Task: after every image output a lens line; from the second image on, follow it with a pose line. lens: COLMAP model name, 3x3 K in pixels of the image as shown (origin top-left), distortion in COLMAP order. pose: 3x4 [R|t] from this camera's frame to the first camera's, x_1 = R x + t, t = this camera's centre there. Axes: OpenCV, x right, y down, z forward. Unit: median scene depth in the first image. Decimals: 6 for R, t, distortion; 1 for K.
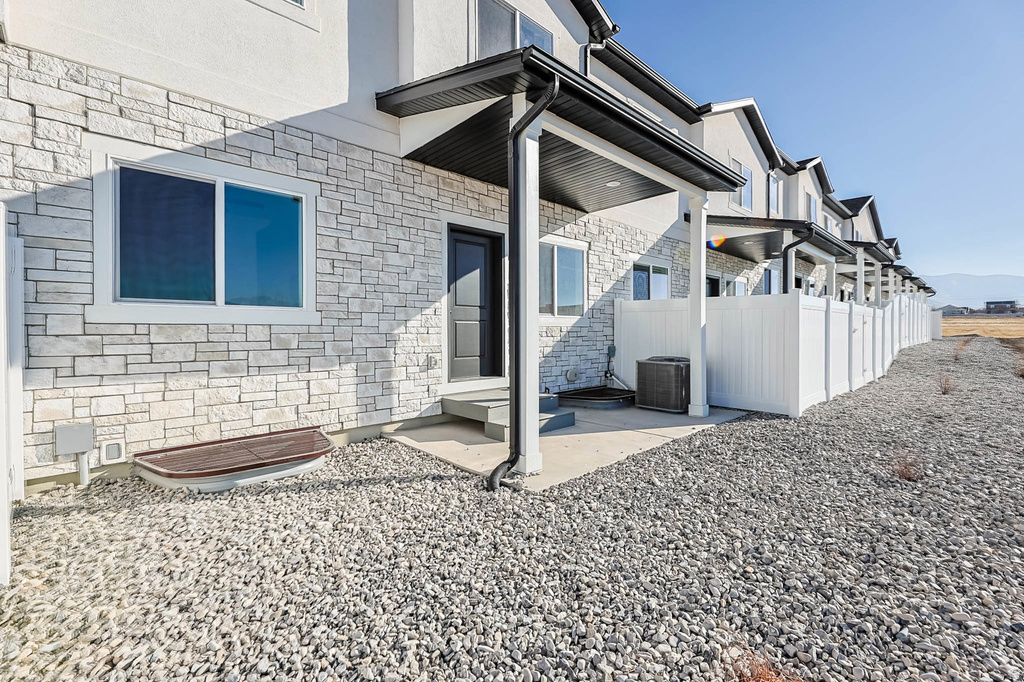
lens RADIAL K [[442.6, 0, 512.7], [0, 442.6, 335.6], [0, 0, 1]] dist [-0.003088, -0.000622]
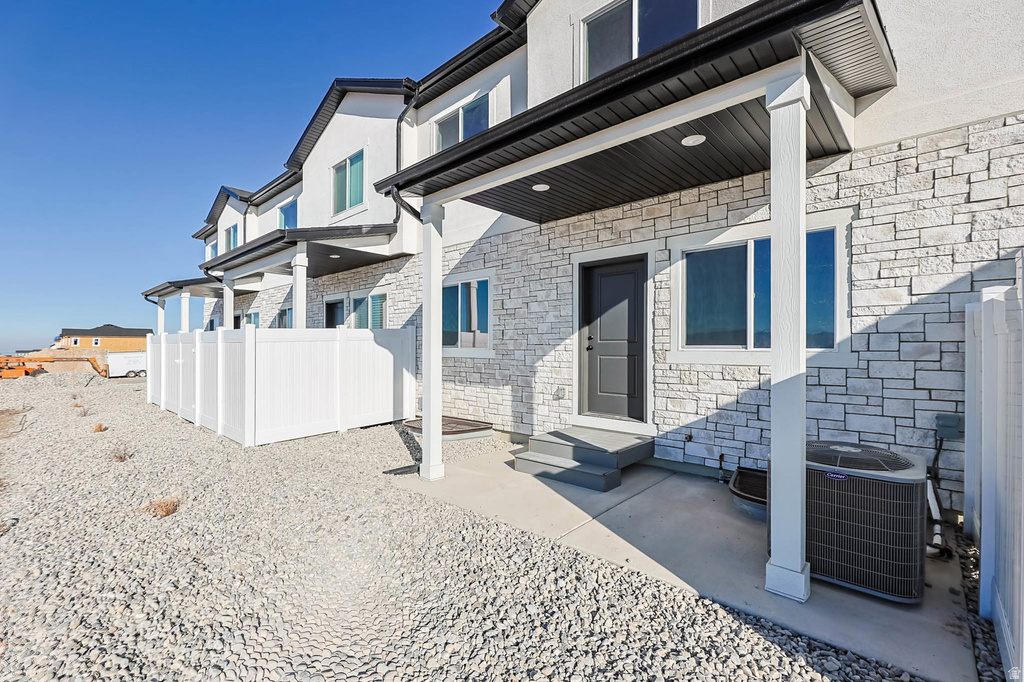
lens RADIAL K [[442.6, 0, 512.3], [0, 442.6, 344.1], [0, 0, 1]] dist [-0.003088, -0.000622]
pose [[0.076069, 0.000529, -0.997102, 0.955212], [-0.009257, 0.999957, -0.000176, -0.064521], [0.997060, 0.009244, 0.076071, 0.812102]]
